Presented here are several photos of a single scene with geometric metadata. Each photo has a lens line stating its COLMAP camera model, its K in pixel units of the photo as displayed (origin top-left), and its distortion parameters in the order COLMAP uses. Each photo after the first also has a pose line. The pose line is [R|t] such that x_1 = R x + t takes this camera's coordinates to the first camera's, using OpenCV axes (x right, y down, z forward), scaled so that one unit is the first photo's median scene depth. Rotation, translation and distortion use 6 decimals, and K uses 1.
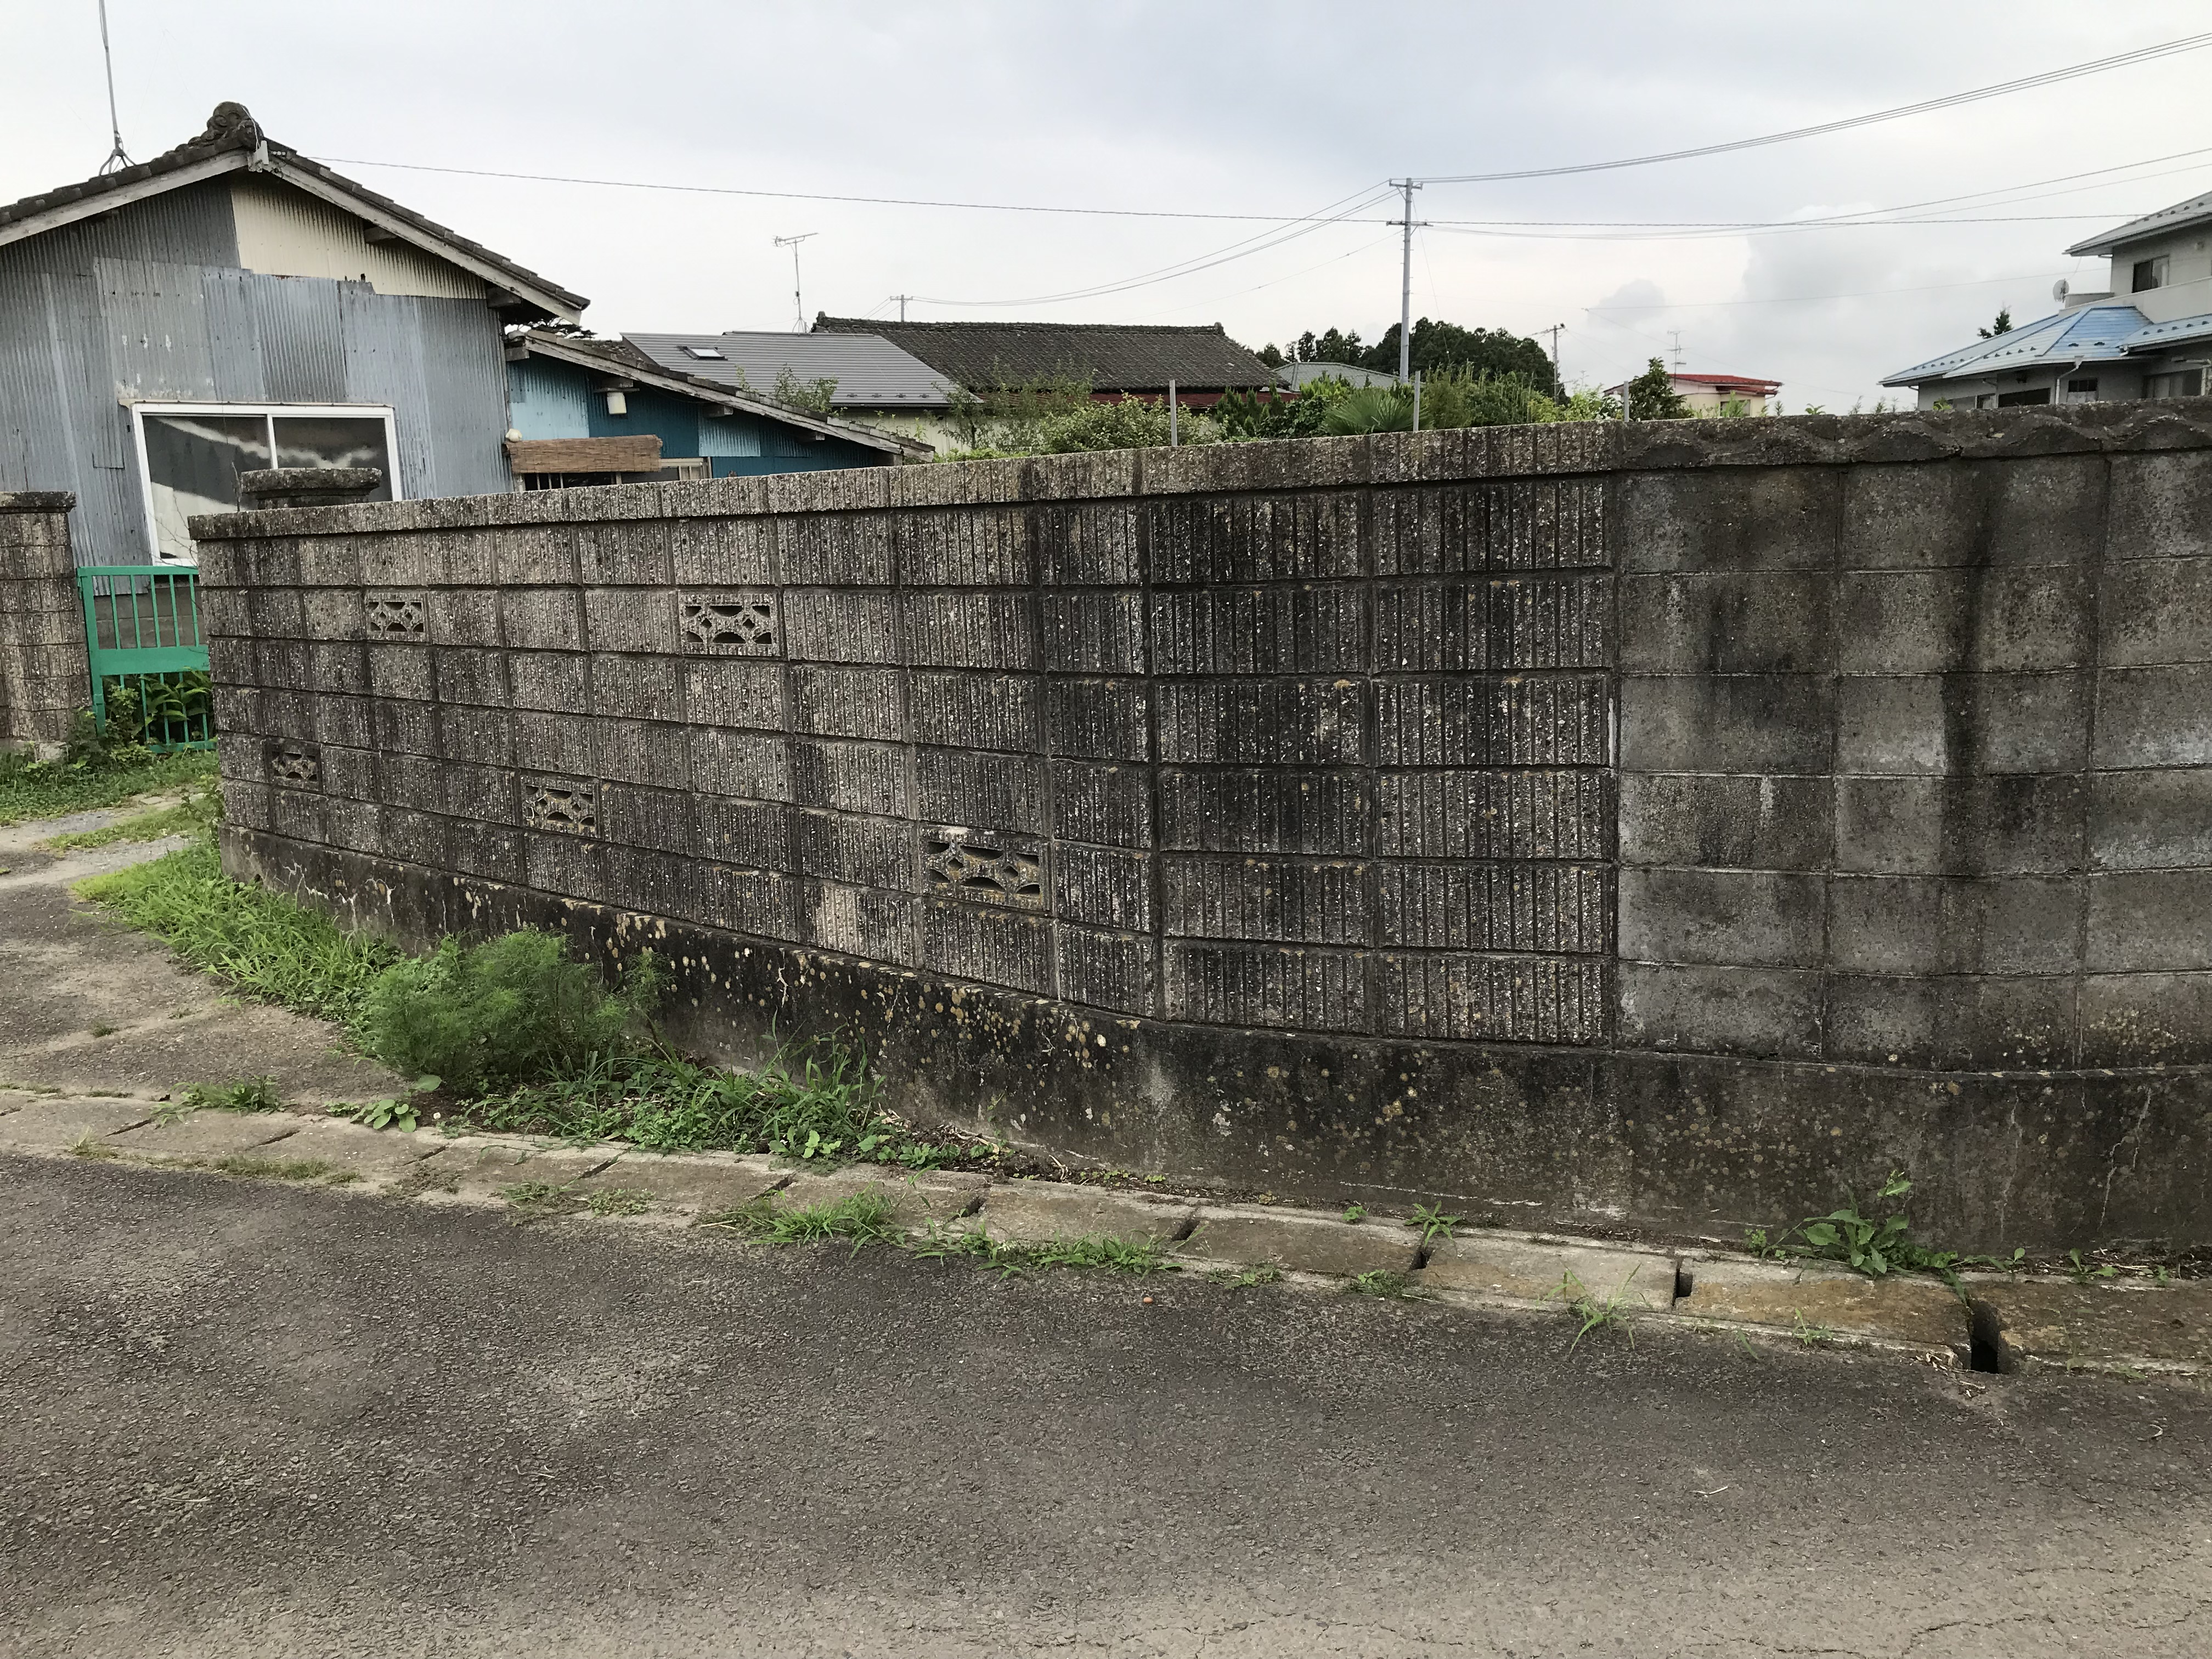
lens RADIAL K [[1802.9, 0, 1106.0], [0, 1802.9, 829.5], [0, 0, 1]] dist [0.120284, -0.183982]
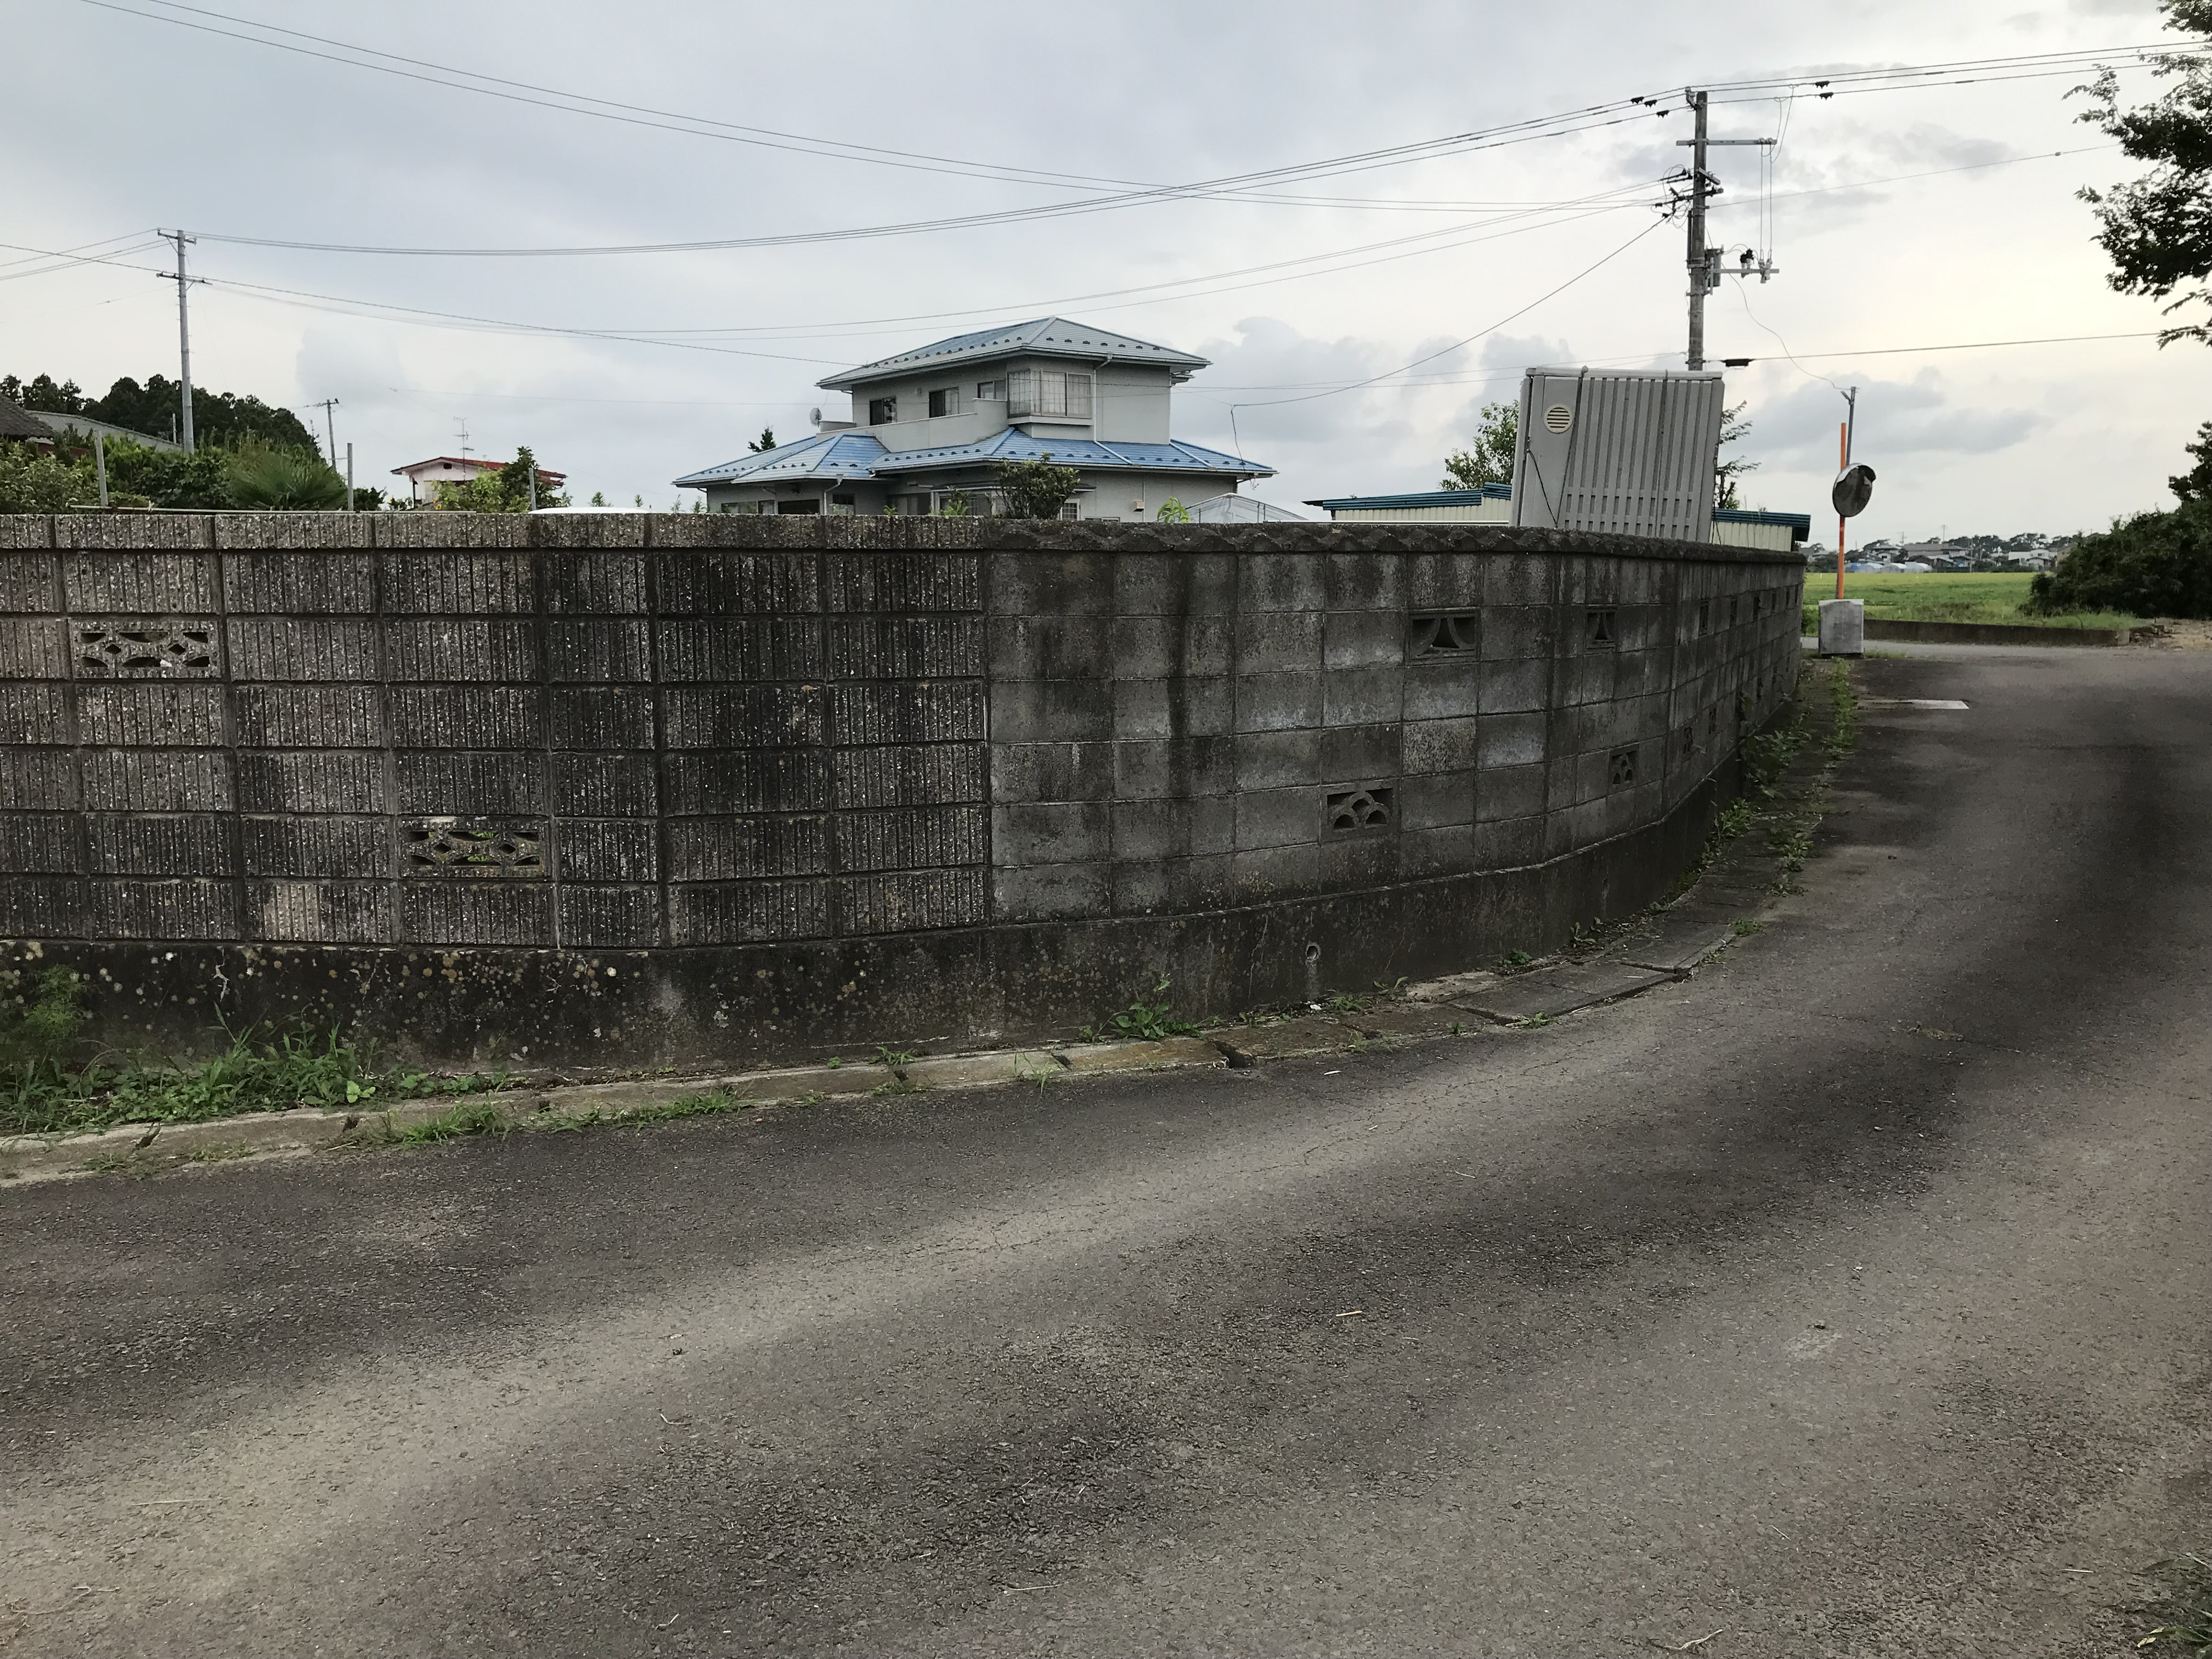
lens RADIAL K [[1800.7, 0, 1106.0], [0, 1800.7, 829.5], [0, 0, 1]] dist [0.107833, -0.188276]
pose [[0.796186, -0.048874, 0.603074, -0.507716], [0.075601, 0.996957, -0.019014, 0.069682], [-0.600310, 0.060731, 0.797458, -0.244503]]
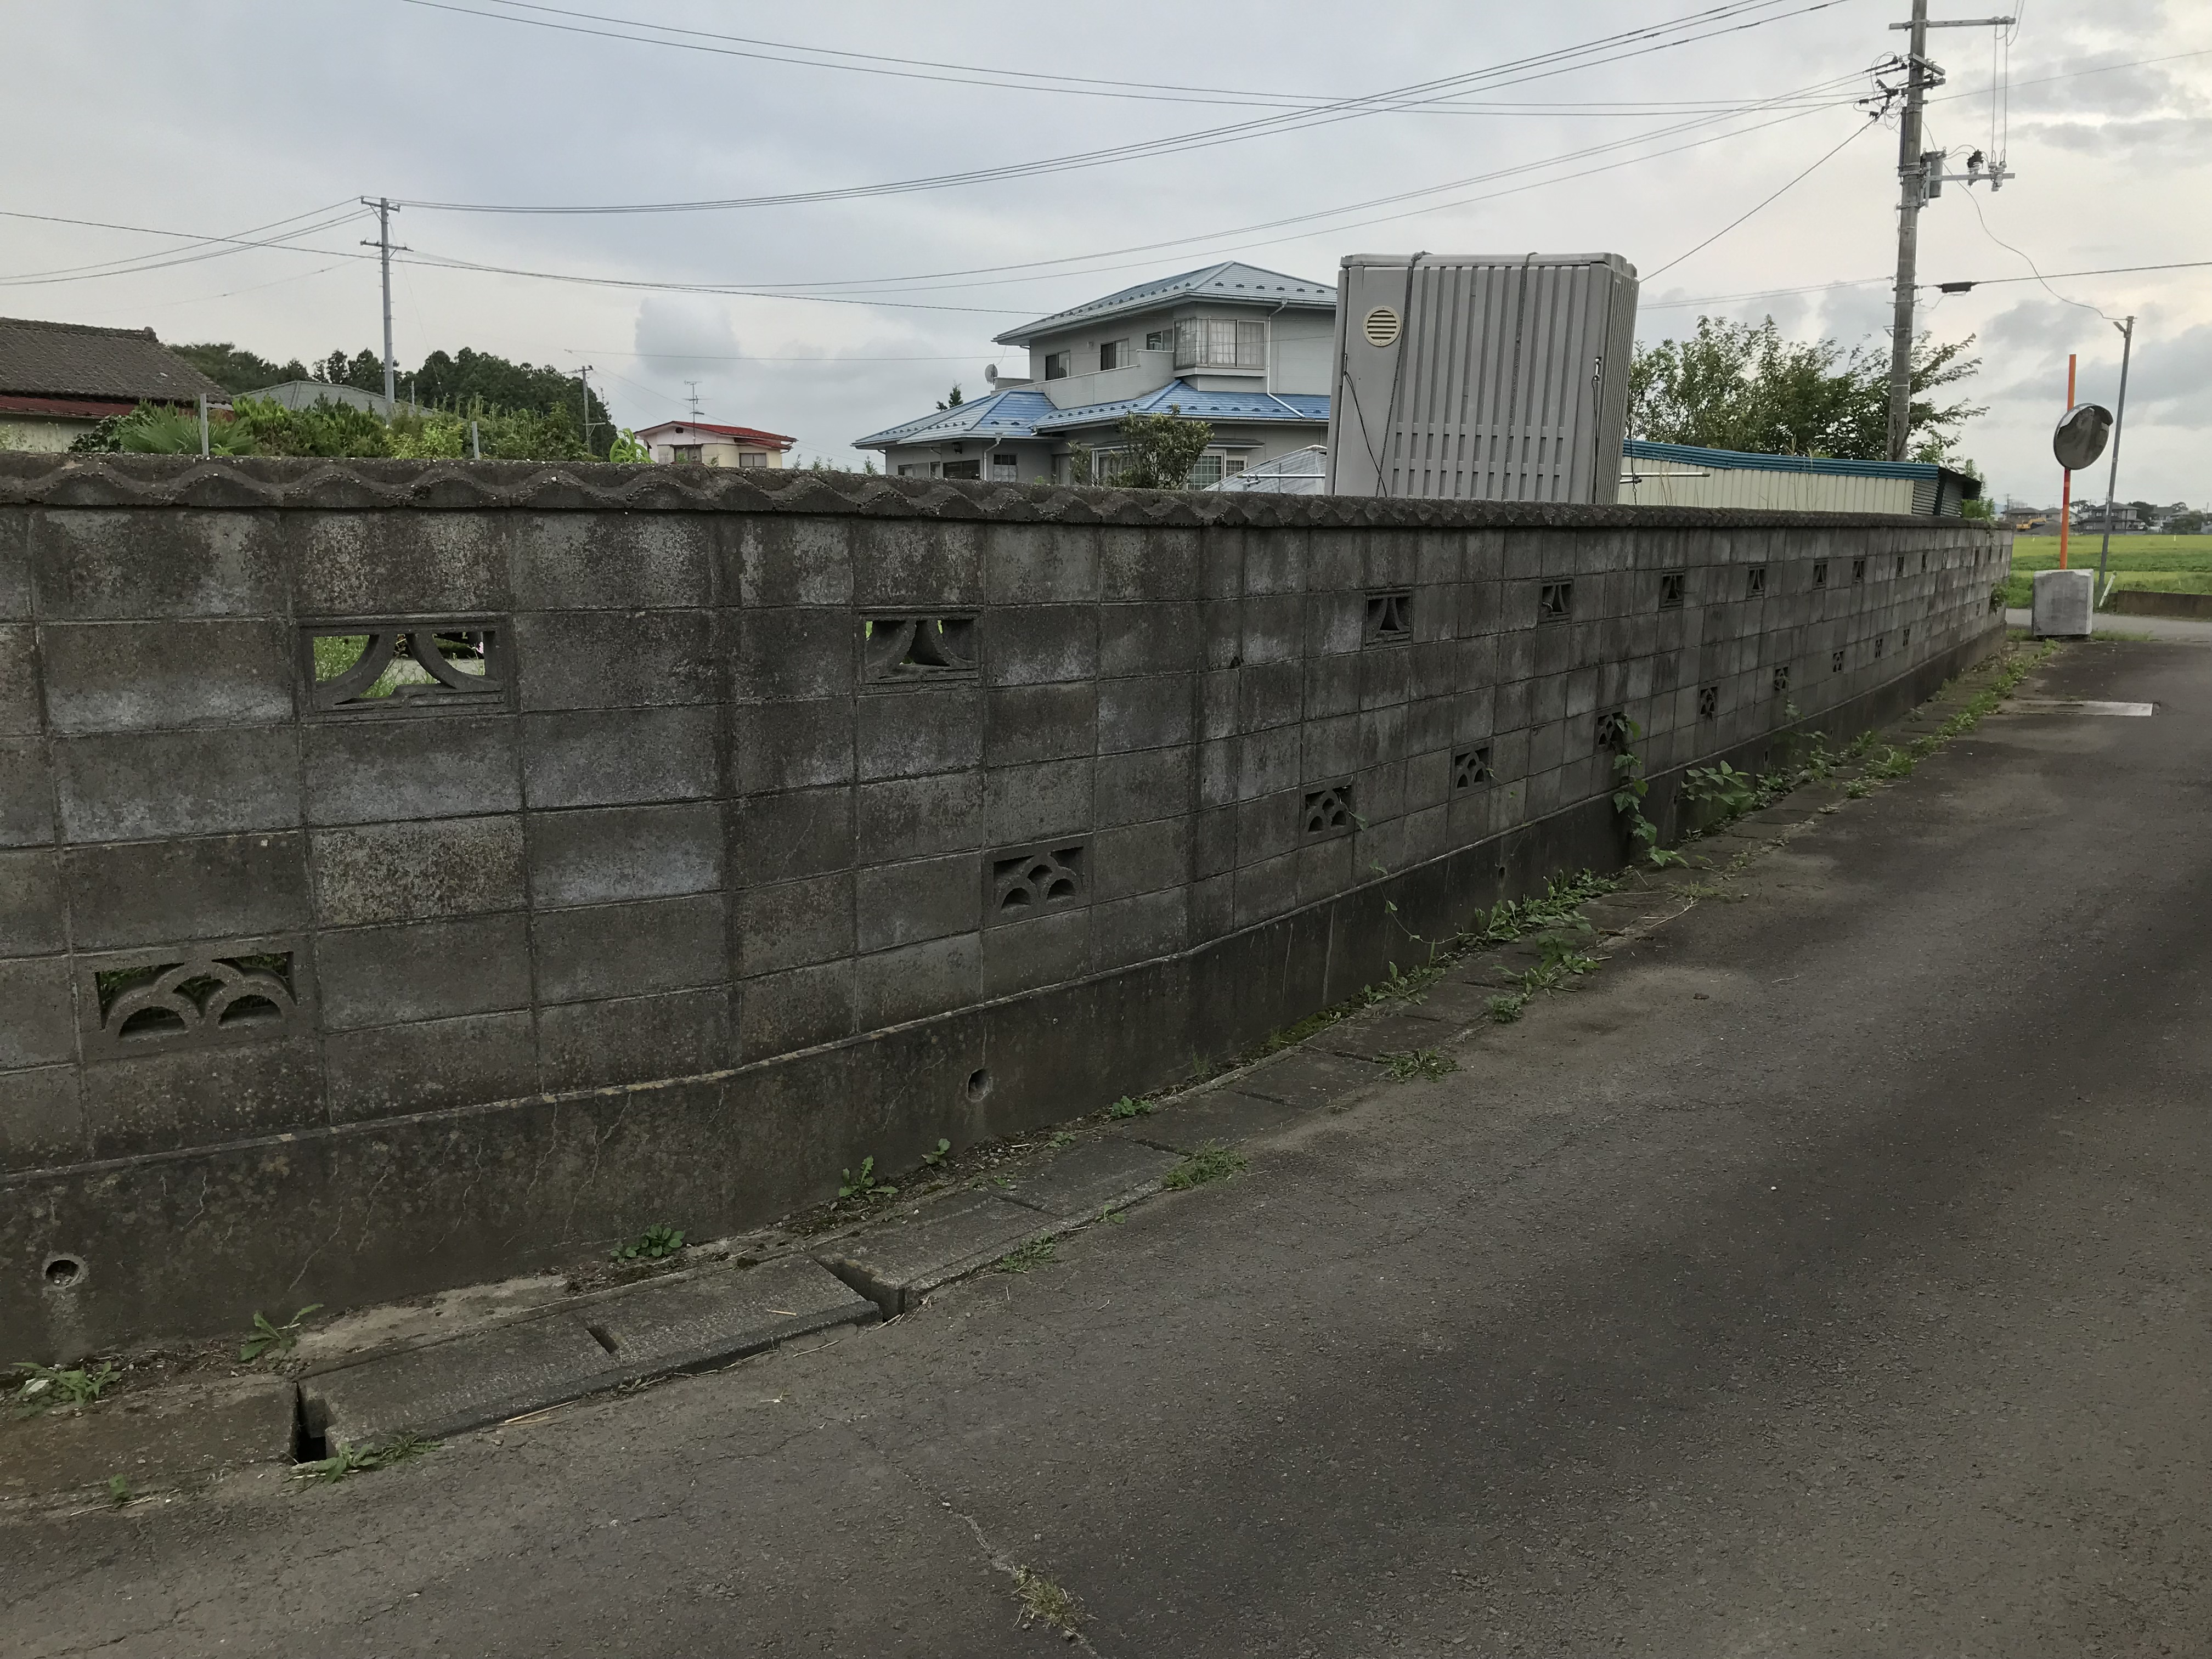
lens RADIAL K [[1807.9, 0, 1106.0], [0, 1807.9, 829.5], [0, 0, 1]] dist [0.030313, -0.004787]
pose [[0.882105, -0.039875, 0.469362, 0.532093], [0.049908, 0.998714, -0.008949, -0.004355], [-0.468402, 0.031319, 0.882960, -0.073354]]
